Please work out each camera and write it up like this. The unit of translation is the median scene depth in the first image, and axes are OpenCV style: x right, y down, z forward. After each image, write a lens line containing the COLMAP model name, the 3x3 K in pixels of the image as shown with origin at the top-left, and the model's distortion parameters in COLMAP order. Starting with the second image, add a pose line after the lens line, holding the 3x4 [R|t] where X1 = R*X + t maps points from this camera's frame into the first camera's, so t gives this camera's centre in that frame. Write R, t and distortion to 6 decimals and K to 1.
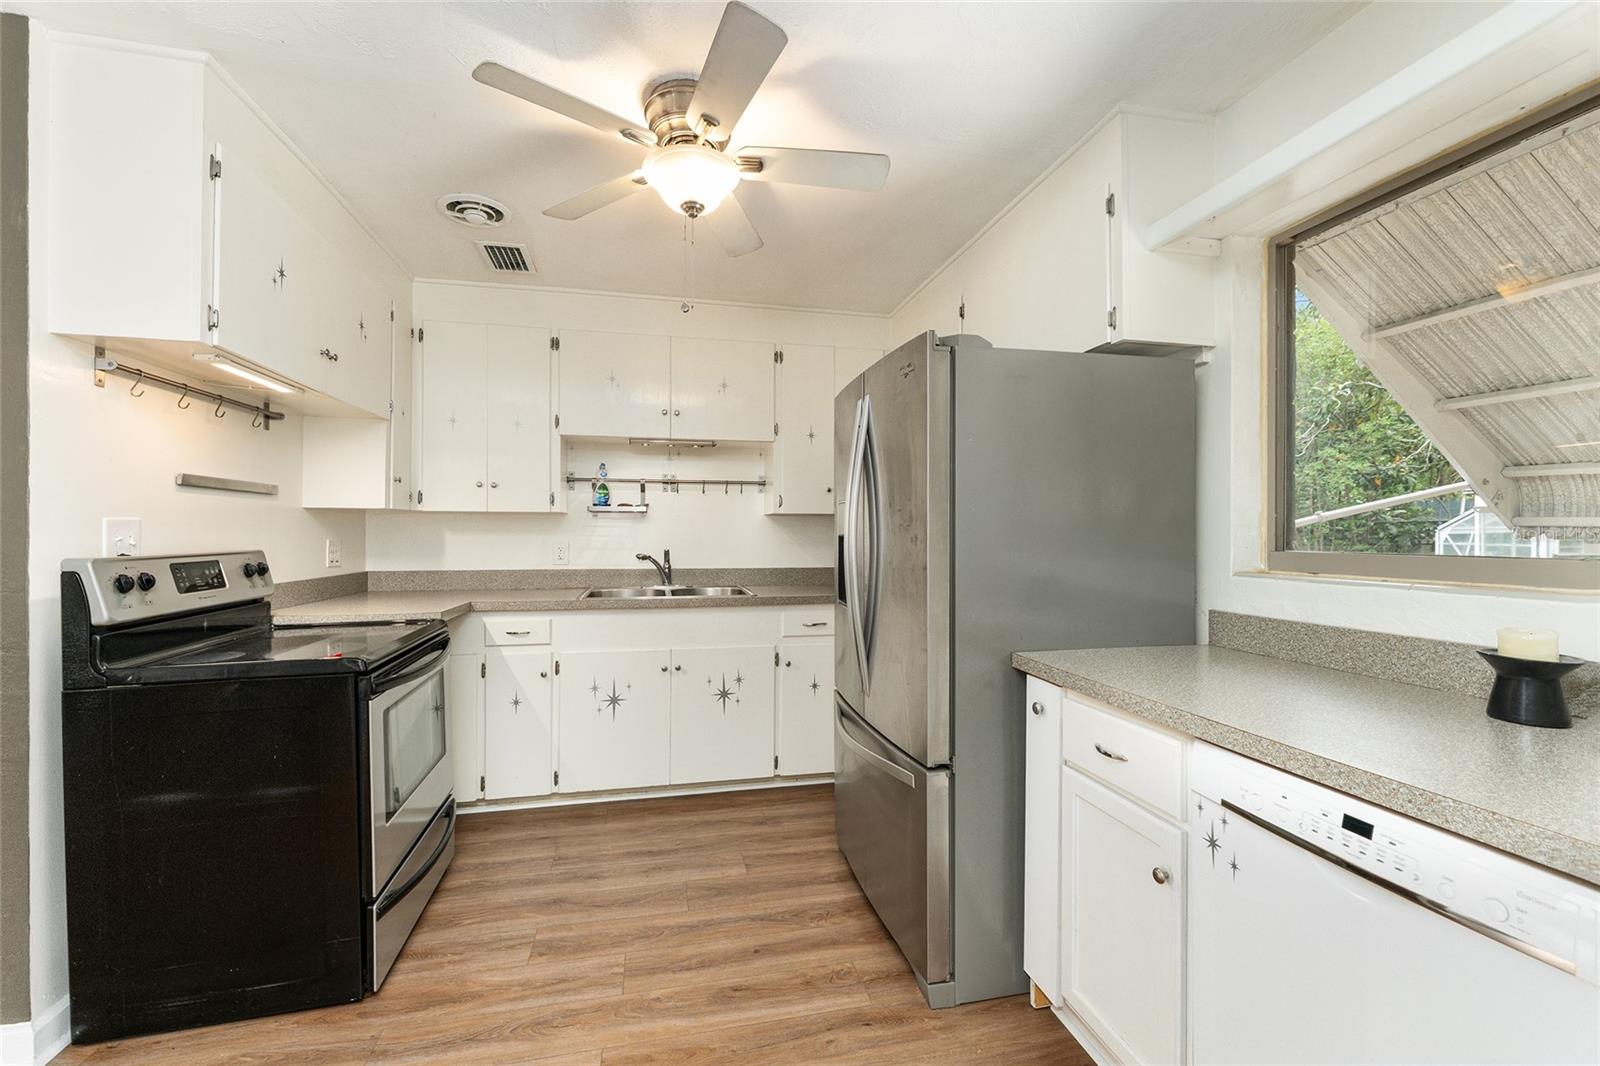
lens RADIAL K [[645.0, 0, 794.8], [0, 645.0, 529.8], [0, 0, 1]] dist [-0.002275, -0.000207]
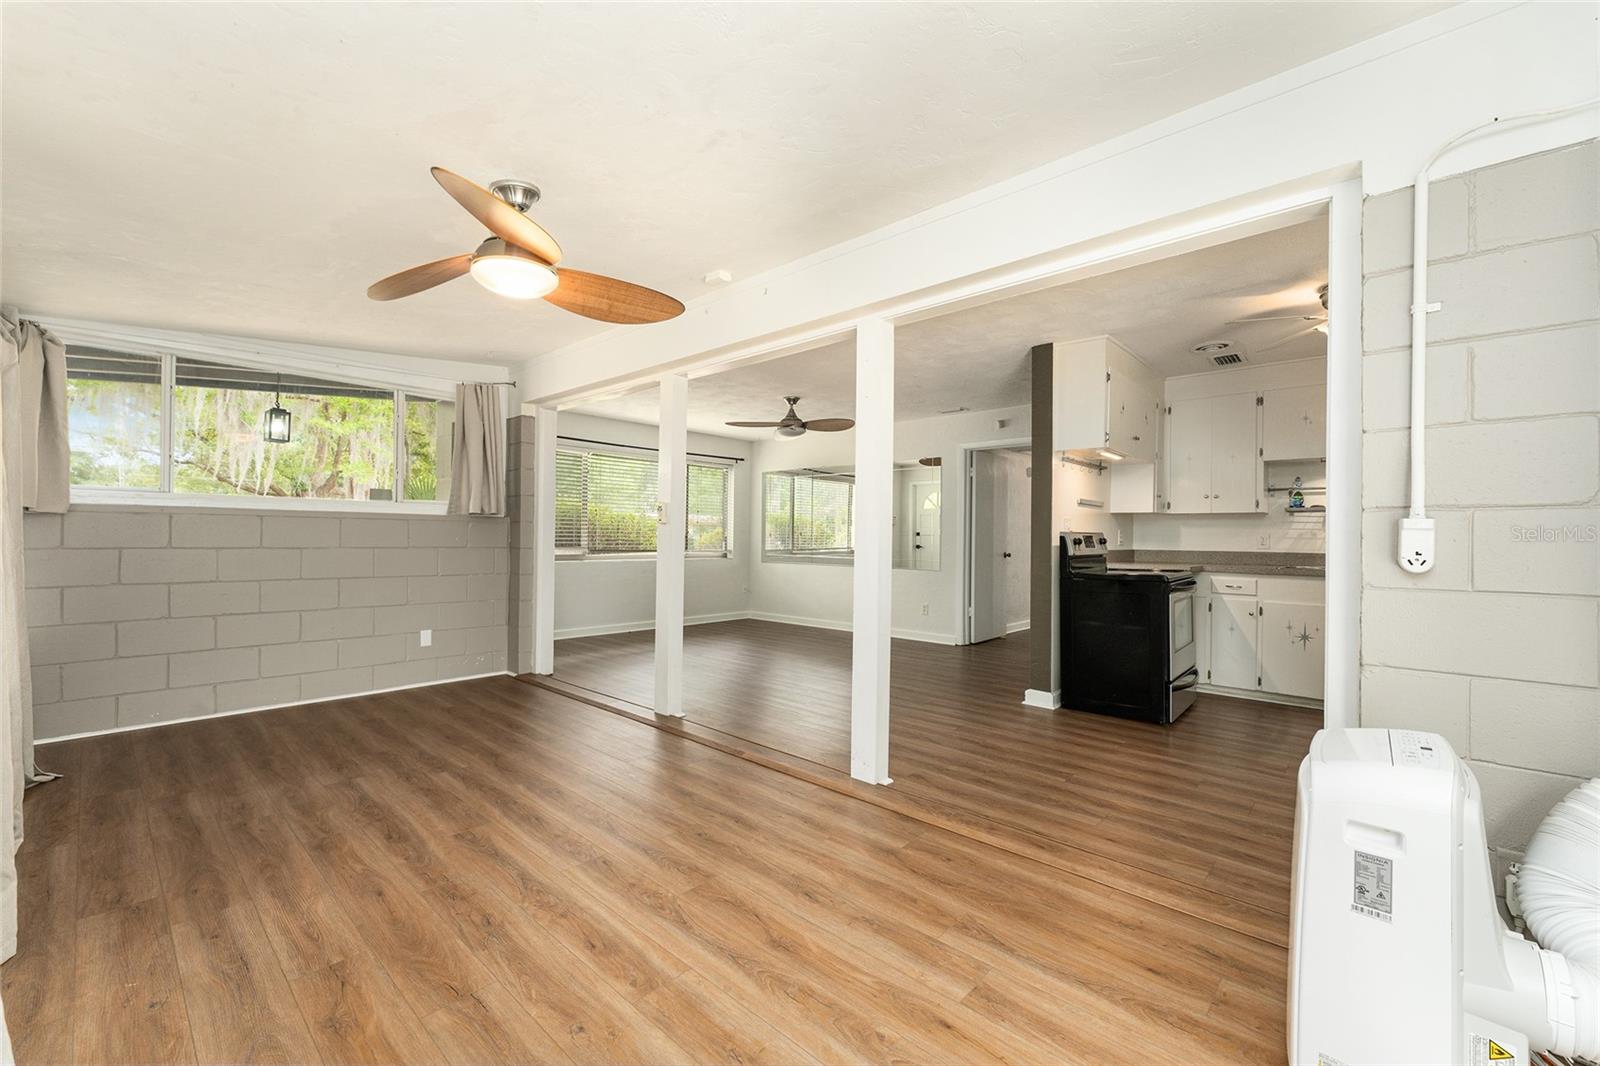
lens RADIAL K [[645.0, 0, 799.5], [0, 645.0, 532.2], [0, 0, 1]] dist [-0.002275, -0.000207]
pose [[0.573353, 0.003229, -0.819302, 0.270038], [-0.008147, 0.999965, -0.001760, 0.032834], [0.819268, 0.007685, 0.573359, -0.815490]]
